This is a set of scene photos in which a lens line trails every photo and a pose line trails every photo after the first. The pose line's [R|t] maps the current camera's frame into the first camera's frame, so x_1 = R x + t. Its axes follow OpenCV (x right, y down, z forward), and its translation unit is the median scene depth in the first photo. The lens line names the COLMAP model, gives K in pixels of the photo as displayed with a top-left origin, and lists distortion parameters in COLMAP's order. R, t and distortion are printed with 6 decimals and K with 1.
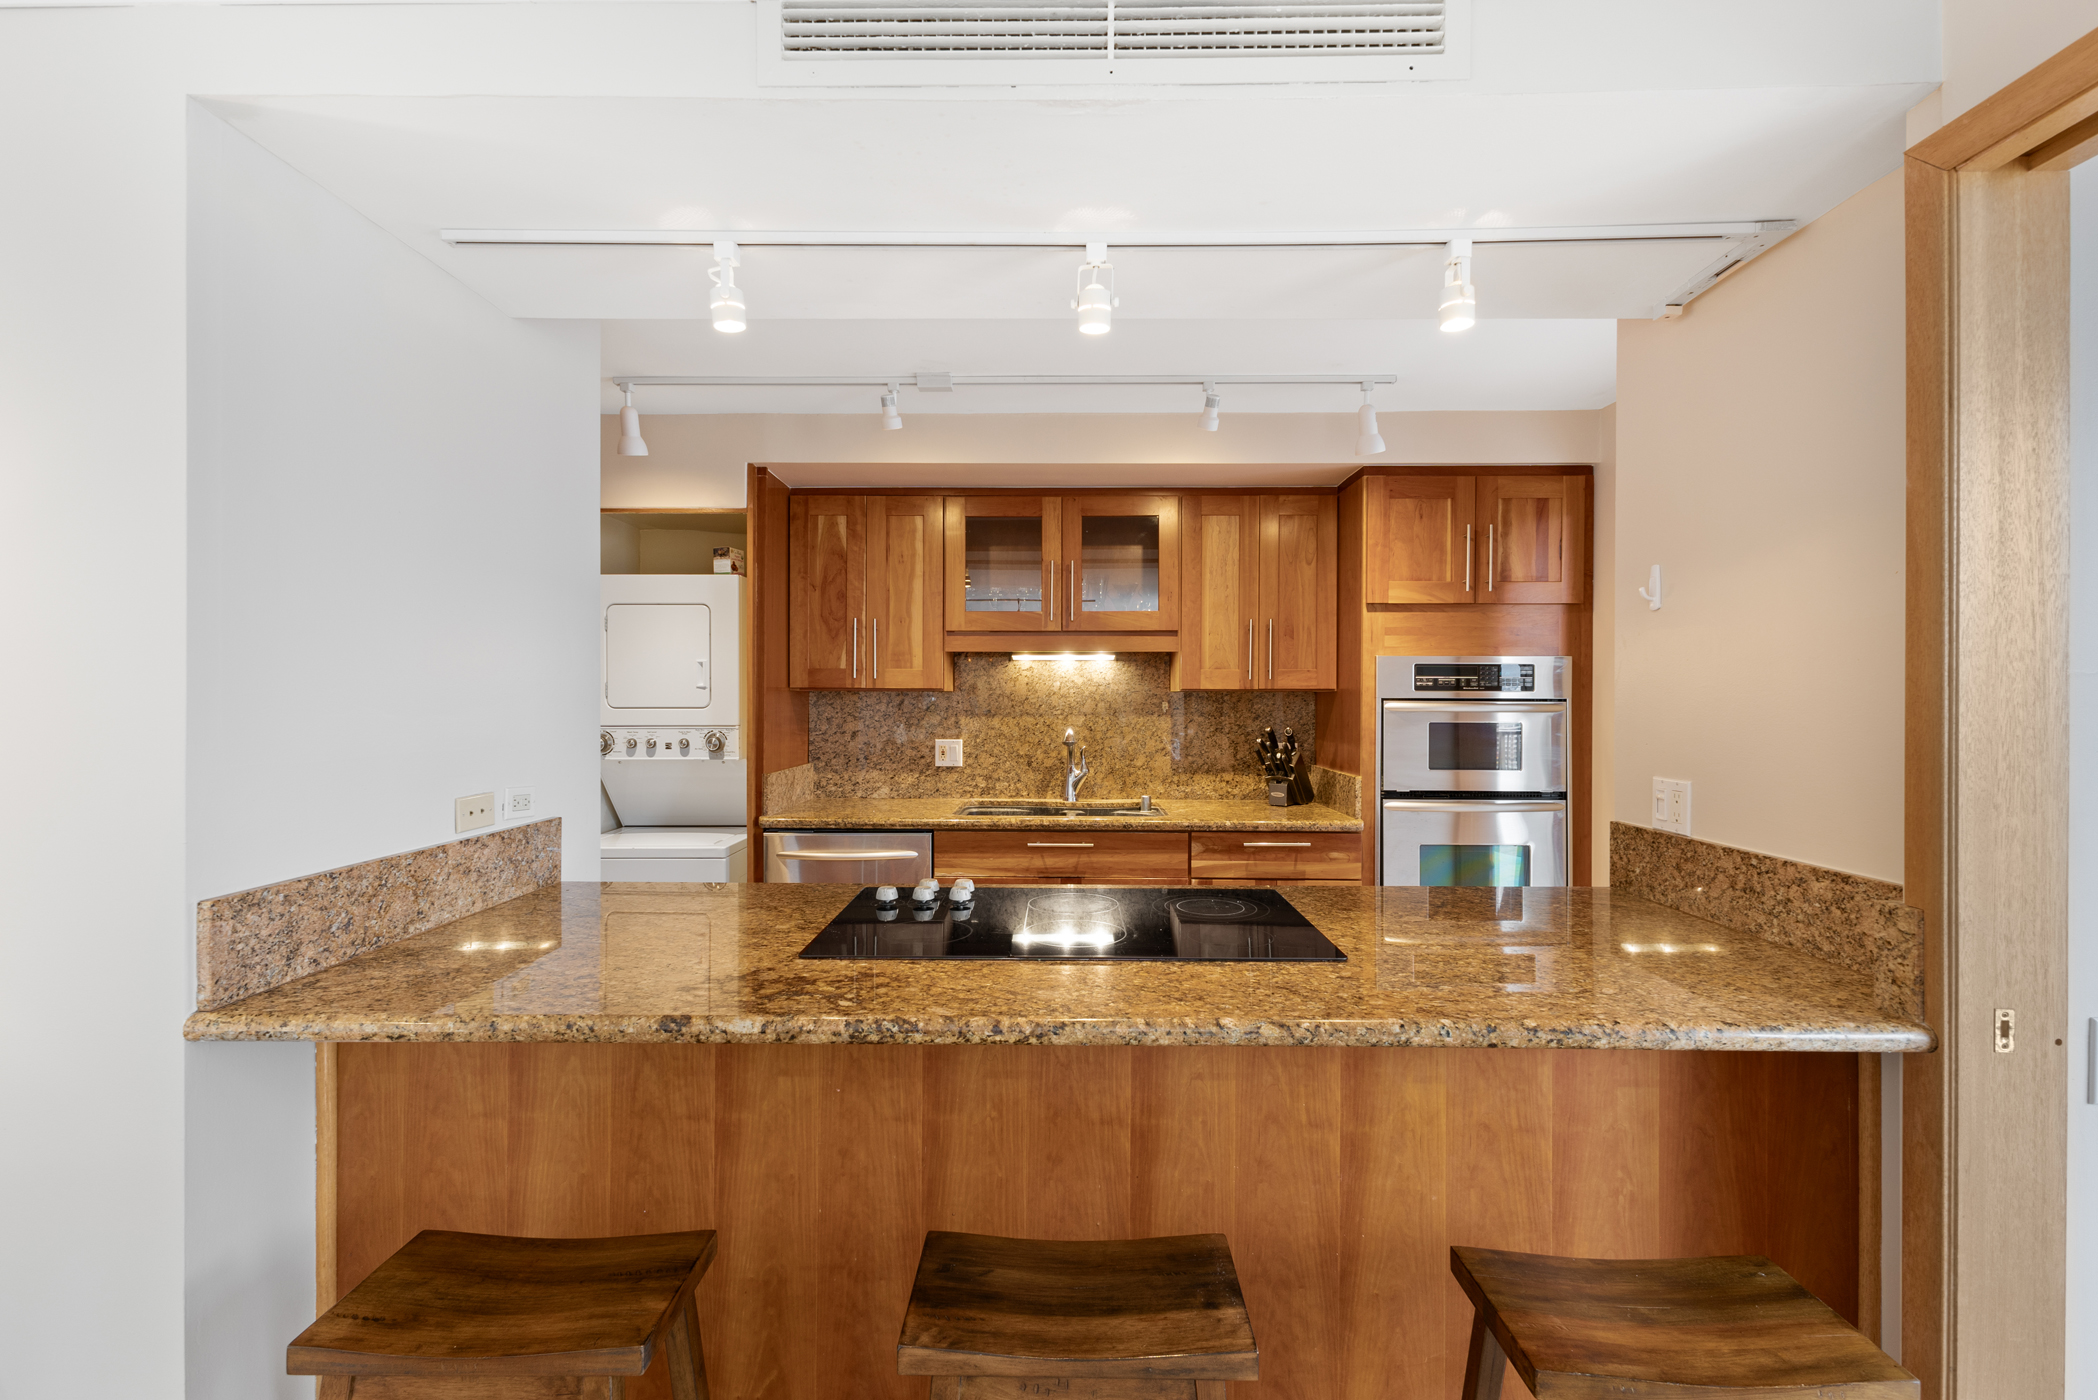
lens RADIAL K [[911.3, 0, 1035.1], [0, 911.3, 700.9], [0, 0, 1]] dist [0.011253, -0.003963]
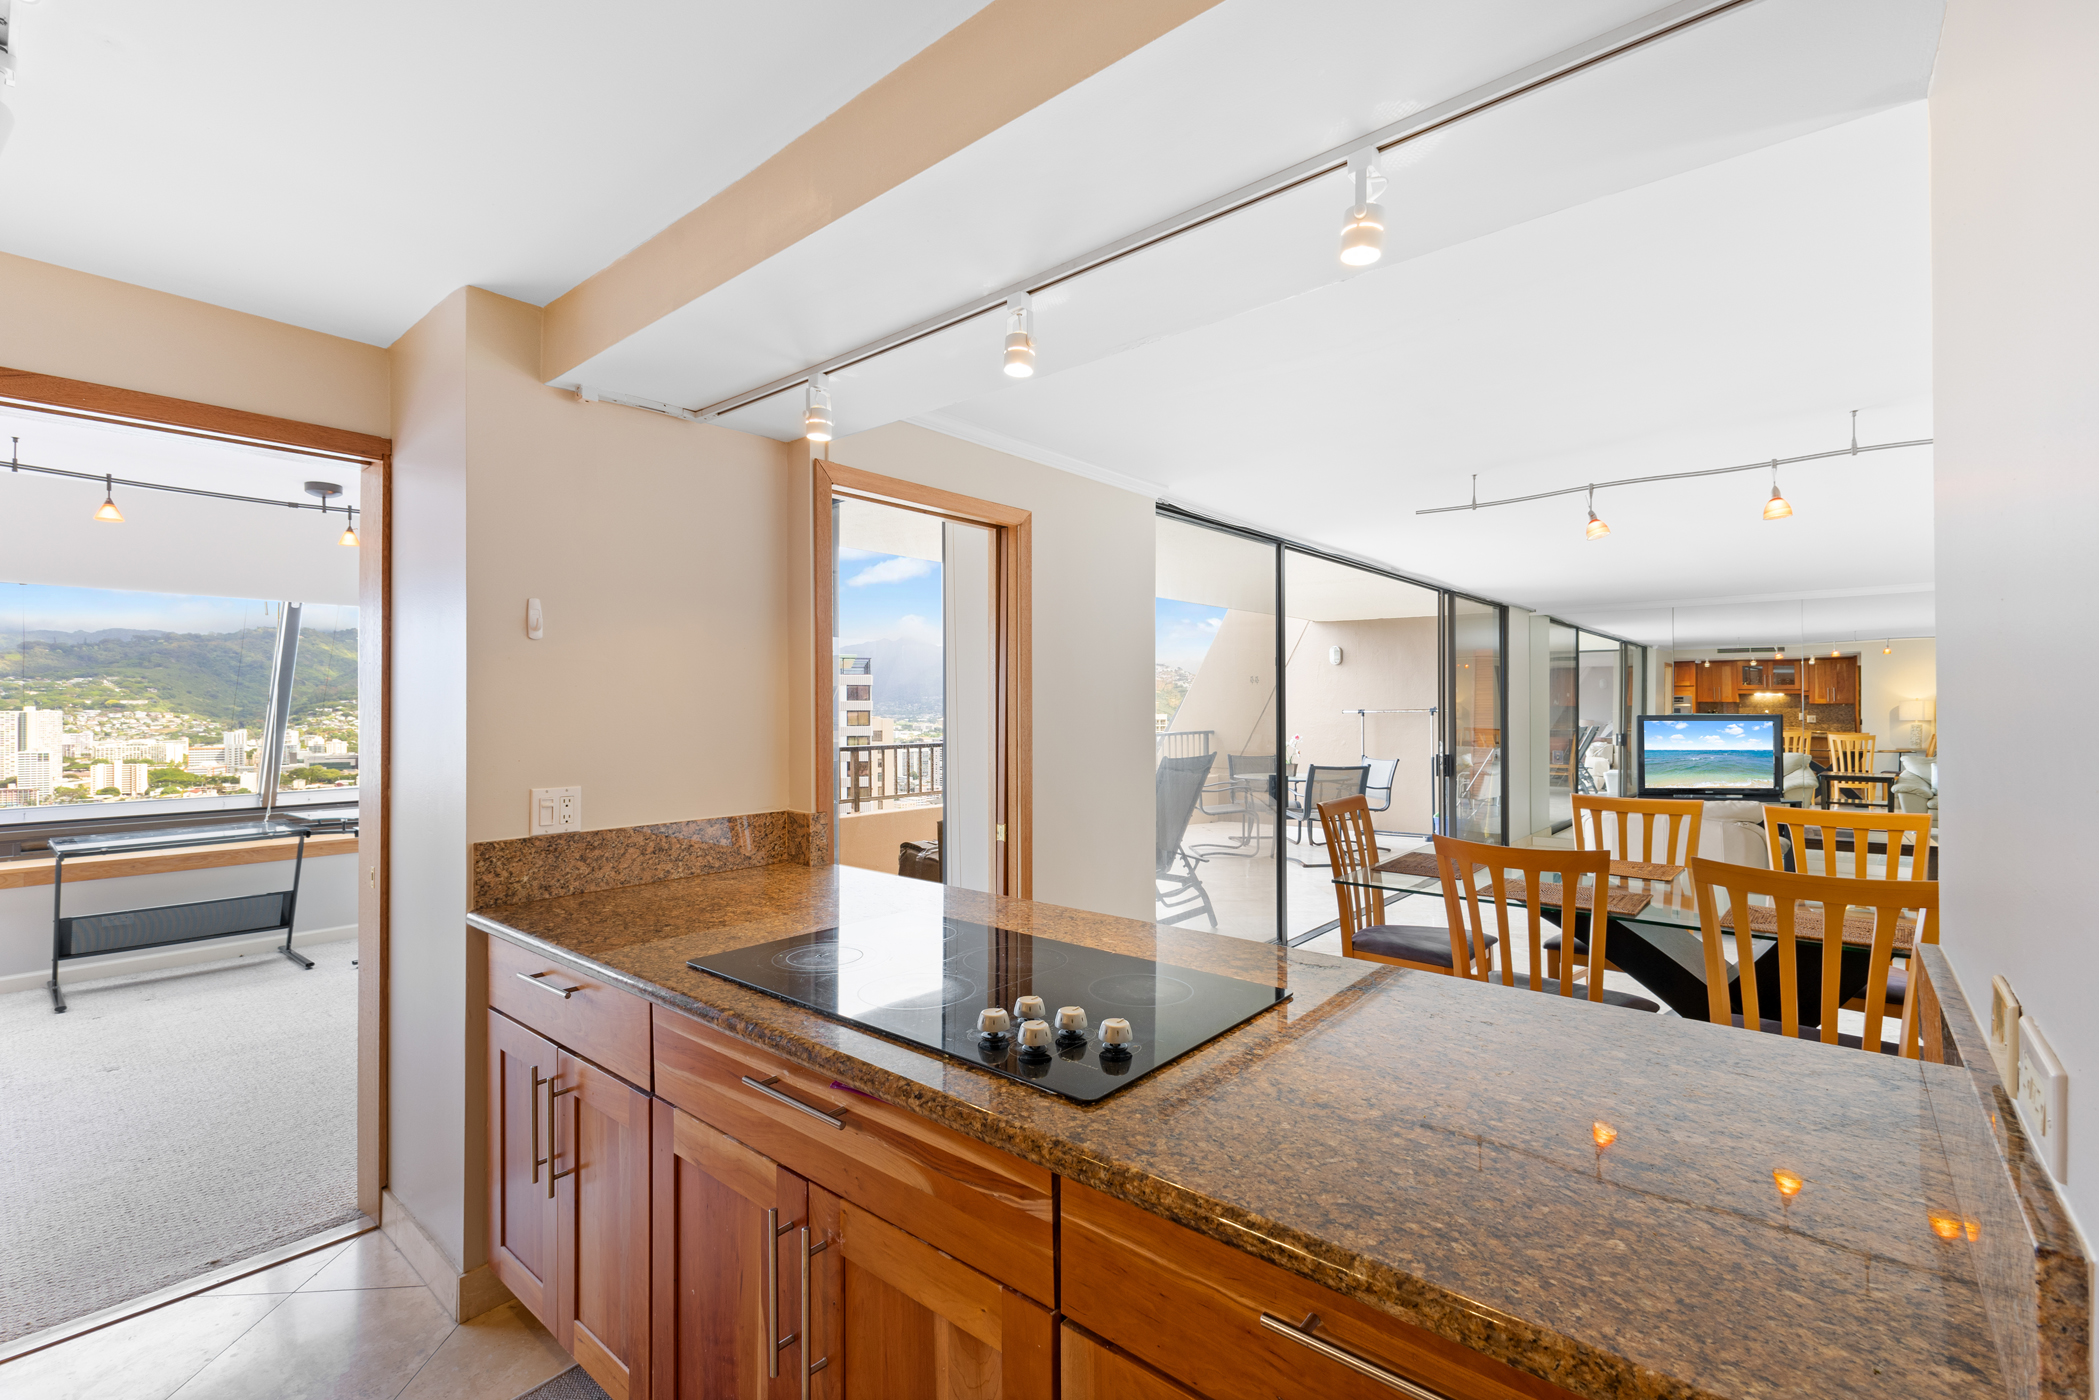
lens RADIAL K [[911.7, 0, 1052.5], [0, 911.7, 696.1], [0, 0, 1]] dist [0.011253, -0.003963]
pose [[-0.778912, 0.008679, 0.627073, -0.264915], [0.004842, 0.999958, -0.007827, -0.009822], [-0.627114, -0.003060, -0.778921, 0.756666]]
